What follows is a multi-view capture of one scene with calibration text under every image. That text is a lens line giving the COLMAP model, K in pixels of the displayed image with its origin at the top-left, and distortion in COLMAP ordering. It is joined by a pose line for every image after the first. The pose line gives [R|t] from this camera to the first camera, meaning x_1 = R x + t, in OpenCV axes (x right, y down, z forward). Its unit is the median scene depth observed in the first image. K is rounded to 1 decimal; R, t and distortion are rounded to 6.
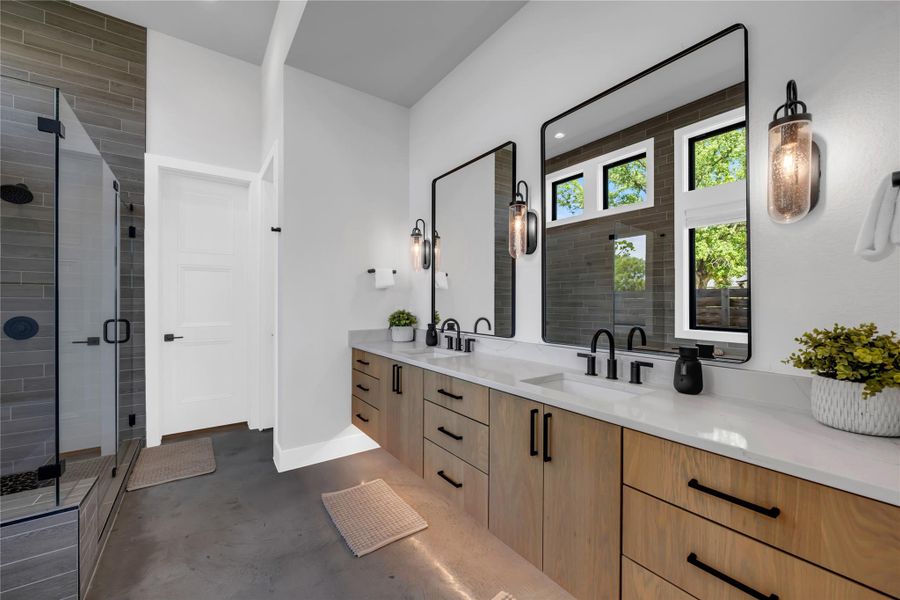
lens RADIAL K [[357.6, 0, 453.7], [0, 357.6, 304.0], [0, 0, 1]] dist [-0.004419, -0.000630]
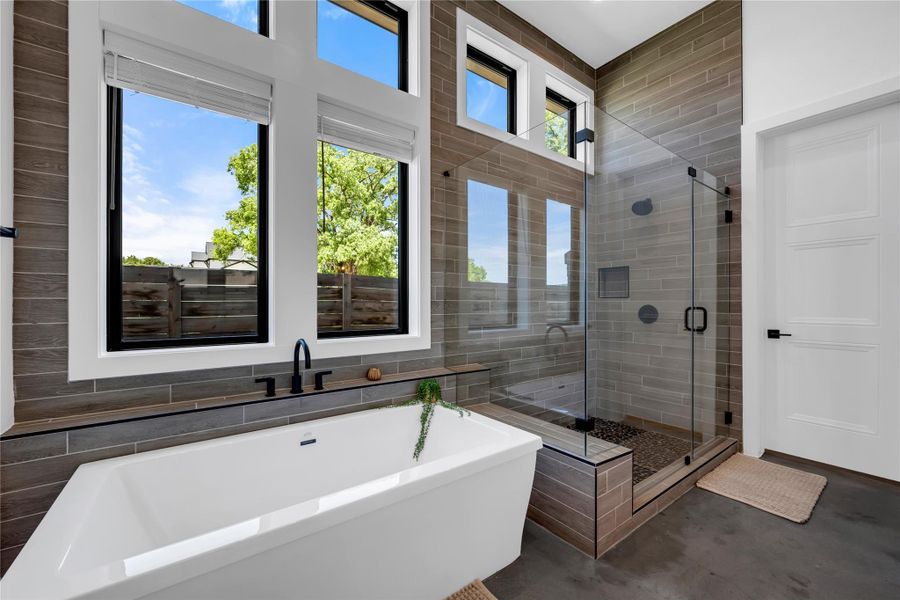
lens RADIAL K [[357.6, 0, 450.0], [0, 357.6, 304.8], [0, 0, 1]] dist [-0.004419, -0.000630]
pose [[0.002804, 0.002964, -0.999992, 0.032689], [-0.009170, 0.999954, 0.002938, 0.033753], [0.999954, 0.009162, 0.002831, 0.269064]]
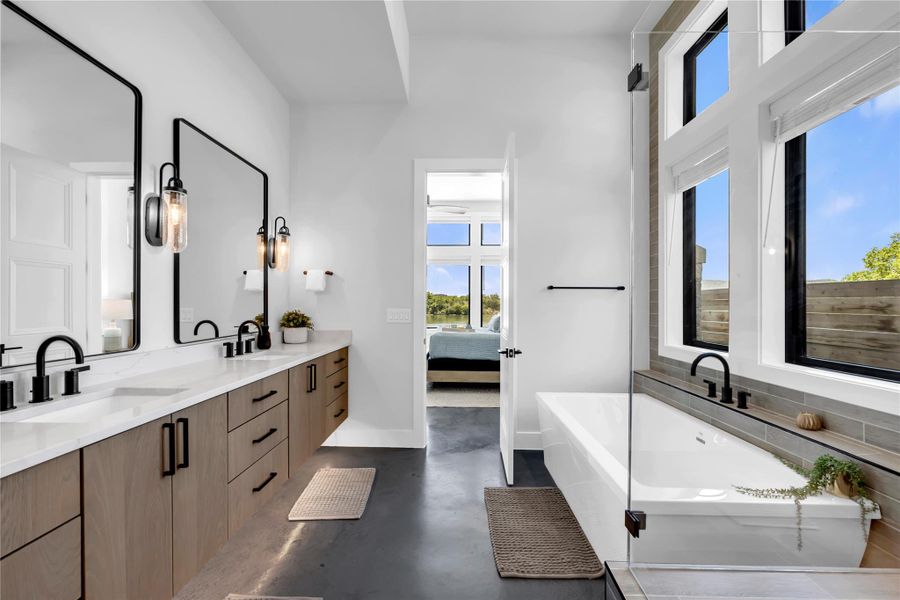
lens RADIAL K [[375.2, 0, 451.8], [0, 375.2, 302.7], [0, 0, 1]] dist [0.005463, 0.000113]
pose [[-0.793356, -0.000513, 0.608758, -0.664220], [0.000841, 0.999998, 0.001939, -0.004106], [-0.608757, 0.002051, -0.793354, 0.947324]]
